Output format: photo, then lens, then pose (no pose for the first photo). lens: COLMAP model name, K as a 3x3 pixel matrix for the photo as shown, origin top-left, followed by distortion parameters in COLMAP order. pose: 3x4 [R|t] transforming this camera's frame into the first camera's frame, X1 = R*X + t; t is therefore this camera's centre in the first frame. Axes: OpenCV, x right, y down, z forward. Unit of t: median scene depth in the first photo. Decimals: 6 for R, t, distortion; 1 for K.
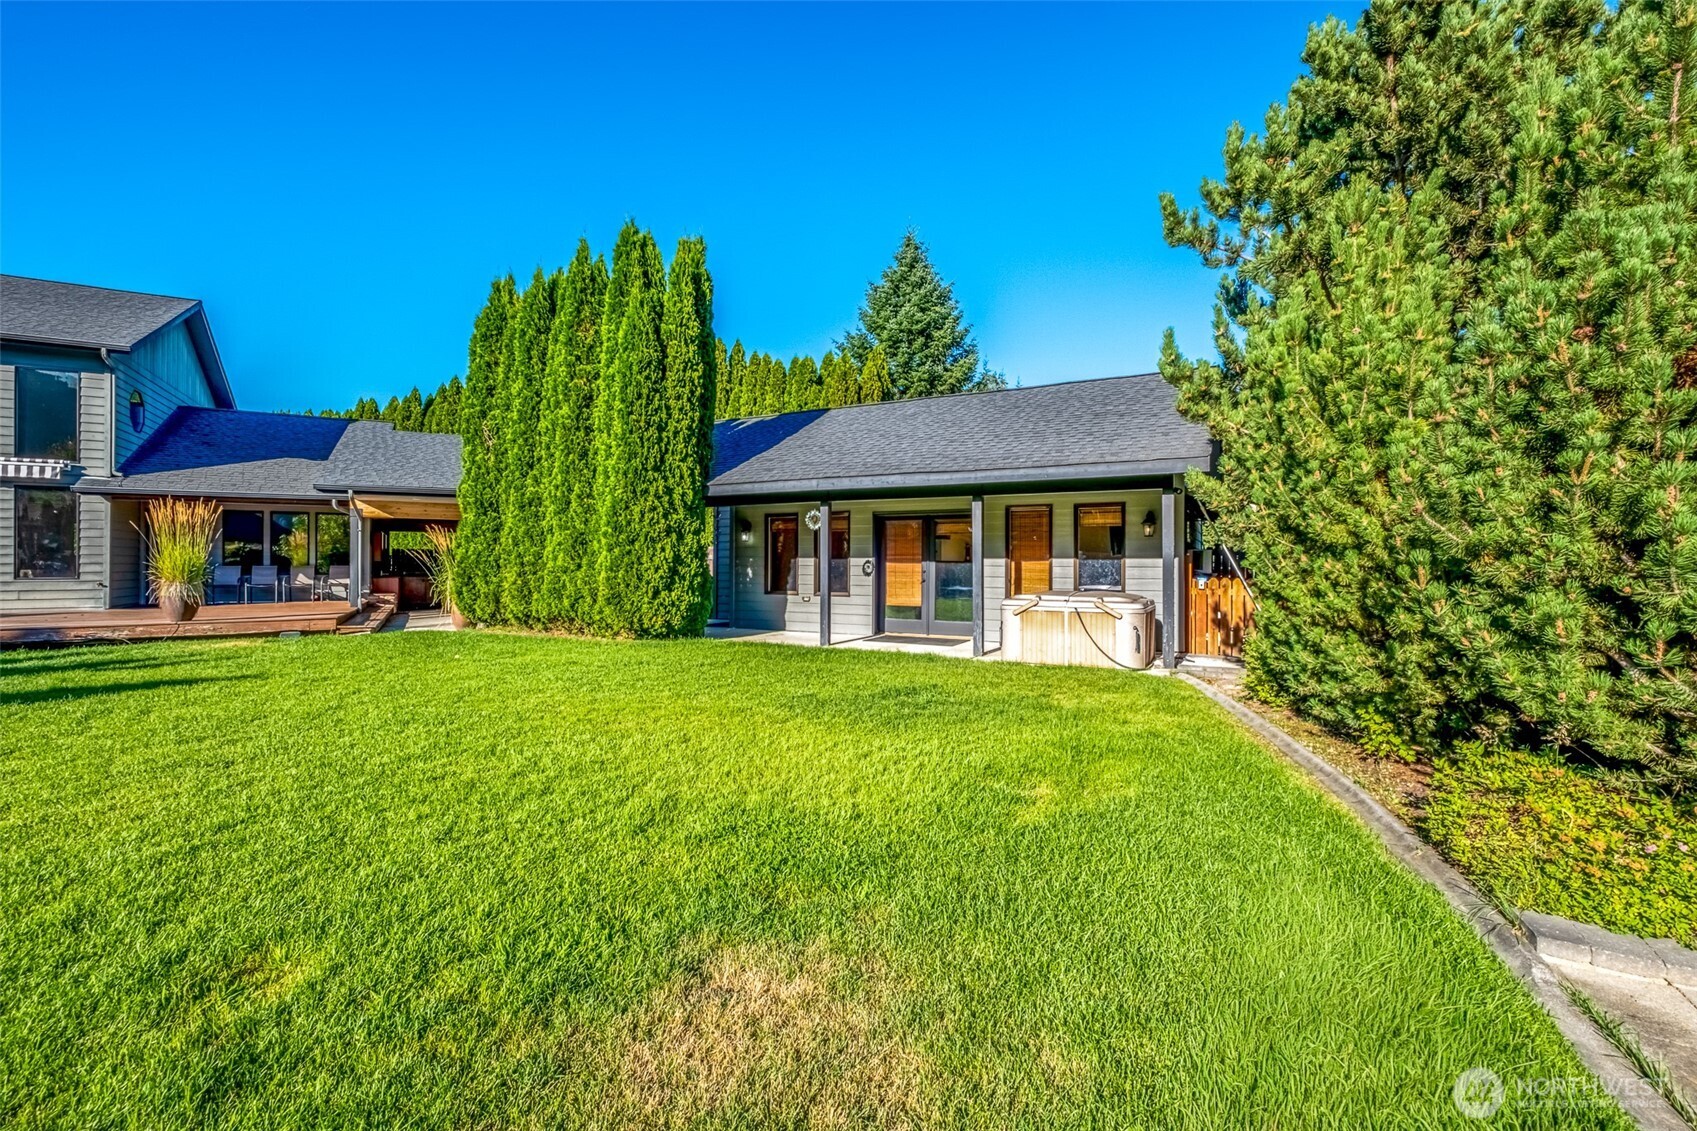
lens RADIAL K [[743.0, 0, 846.8], [0, 743.0, 558.6], [0, 0, 1]] dist [-0.001368, 0.000836]
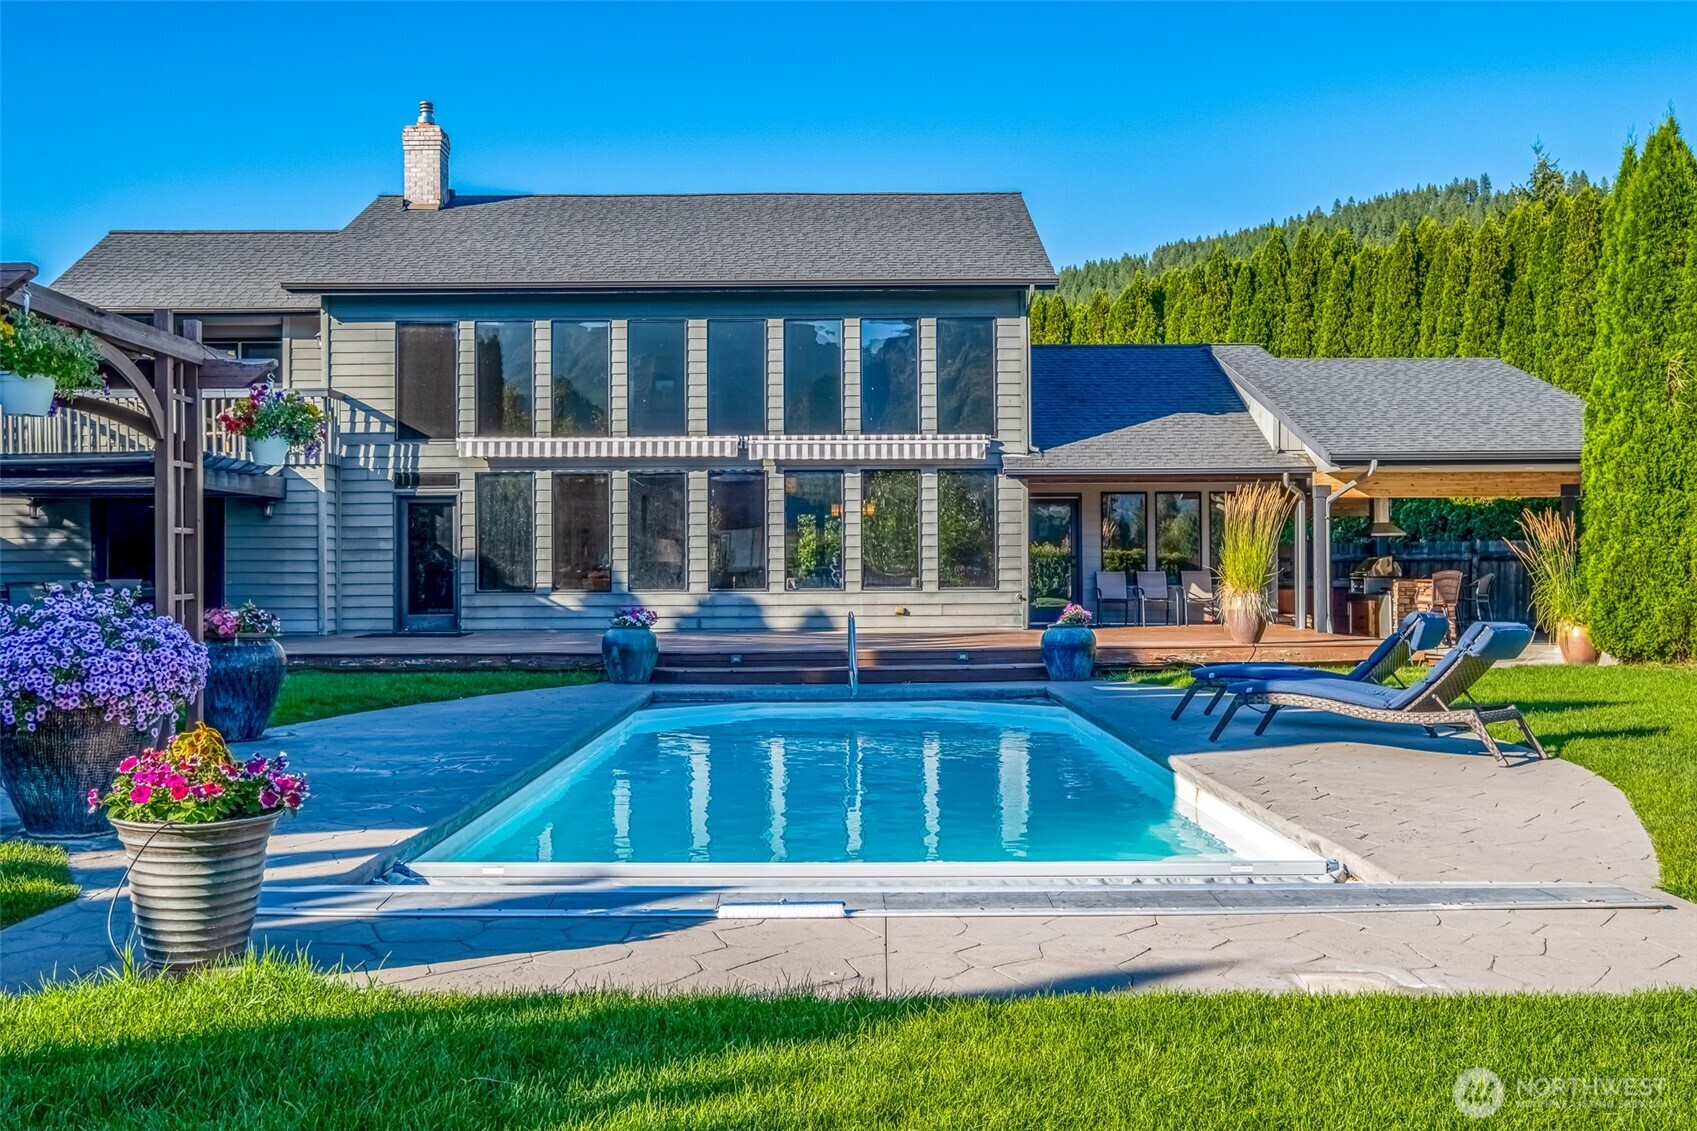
lens RADIAL K [[1603.3, 0, 849.9], [0, 1603.3, 570.3], [0, 0, 1]] dist [-0.008757, 0.000000]
pose [[0.878465, -0.003580, -0.477794, -0.387854], [0.006826, 0.999964, 0.005057, -0.001378], [0.477758, -0.007704, 0.878457, -0.527072]]
